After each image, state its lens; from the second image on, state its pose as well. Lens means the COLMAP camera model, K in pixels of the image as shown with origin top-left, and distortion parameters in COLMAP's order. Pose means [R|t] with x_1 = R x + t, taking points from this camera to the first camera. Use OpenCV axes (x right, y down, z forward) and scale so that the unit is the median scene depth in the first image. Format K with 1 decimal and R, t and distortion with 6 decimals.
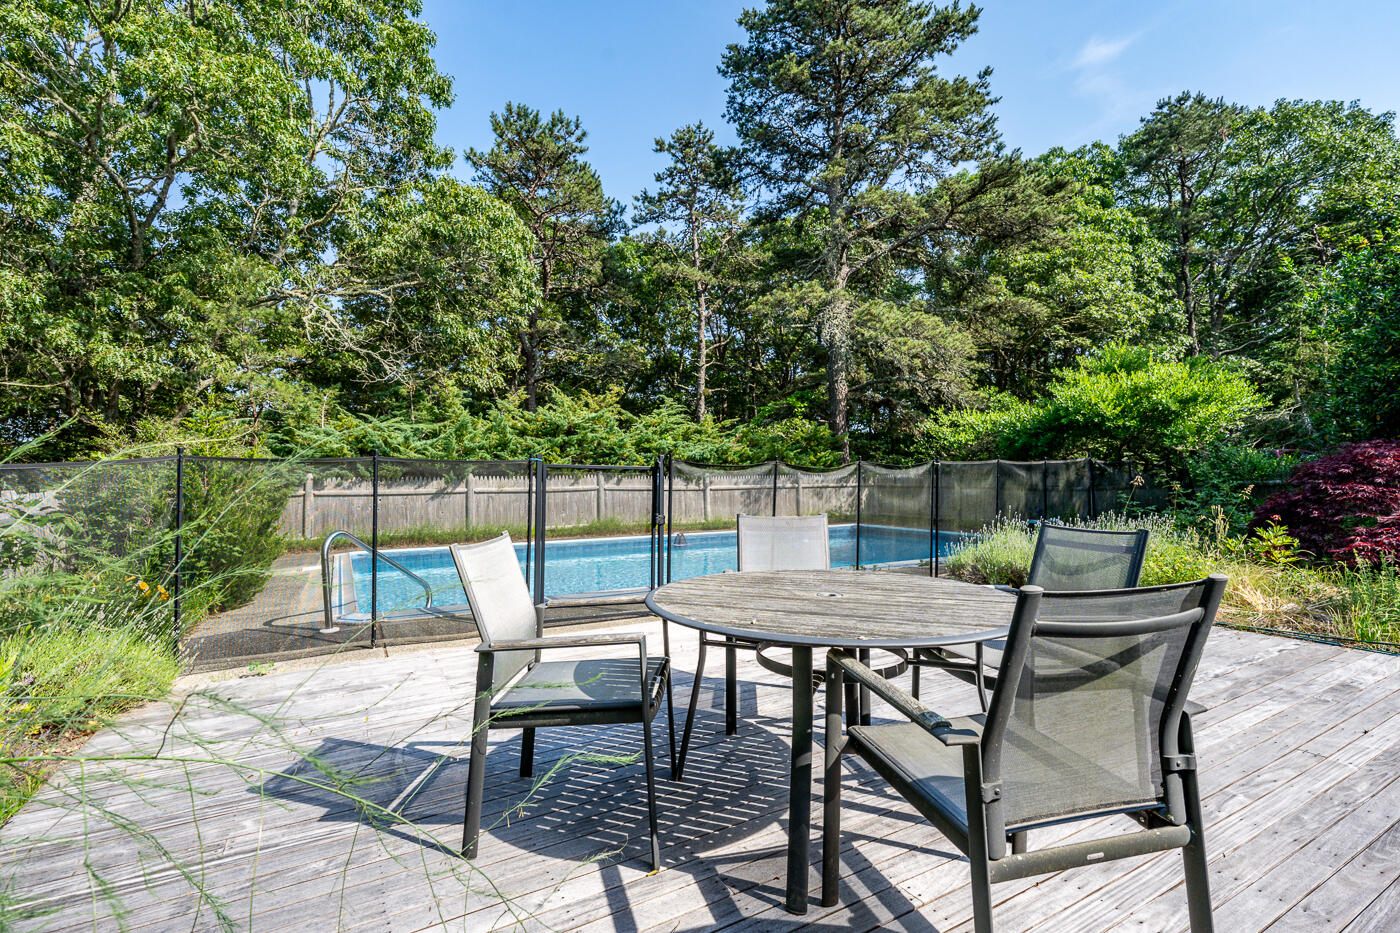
lens RADIAL K [[657.9, 0, 707.0], [0, 657.9, 467.9], [0, 0, 1]] dist [-0.002268, -0.000272]
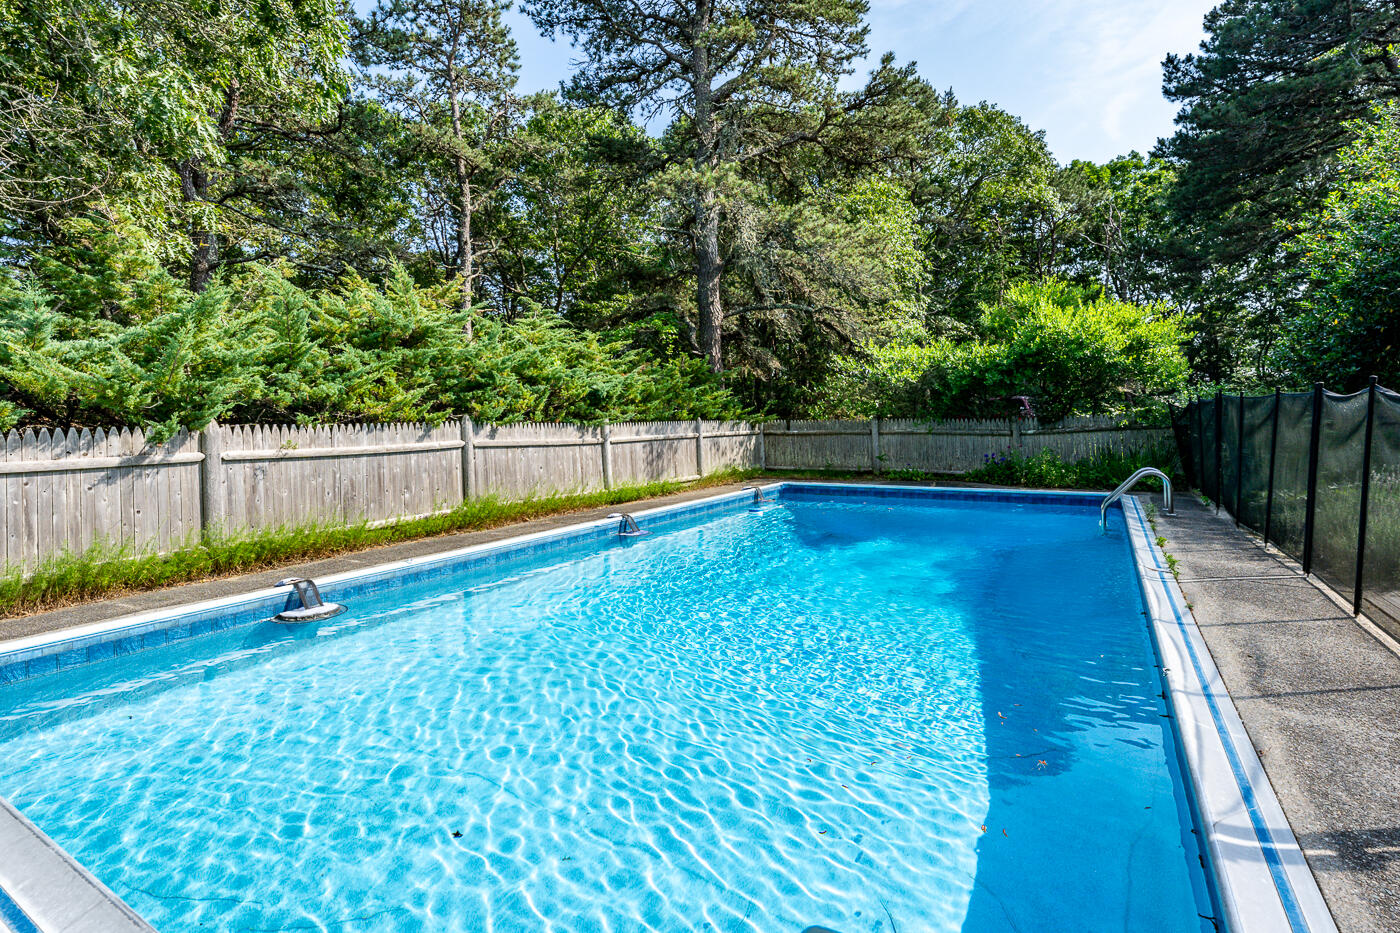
lens RADIAL K [[657.9, 0, 710.8], [0, 657.9, 415.0], [0, 0, 1]] dist [-0.002268, -0.000272]
pose [[0.863212, -0.000868, 0.504841, -0.266152], [0.001933, 0.999997, -0.001586, 0.006702], [-0.504838, 0.002345, 0.863211, 0.404226]]
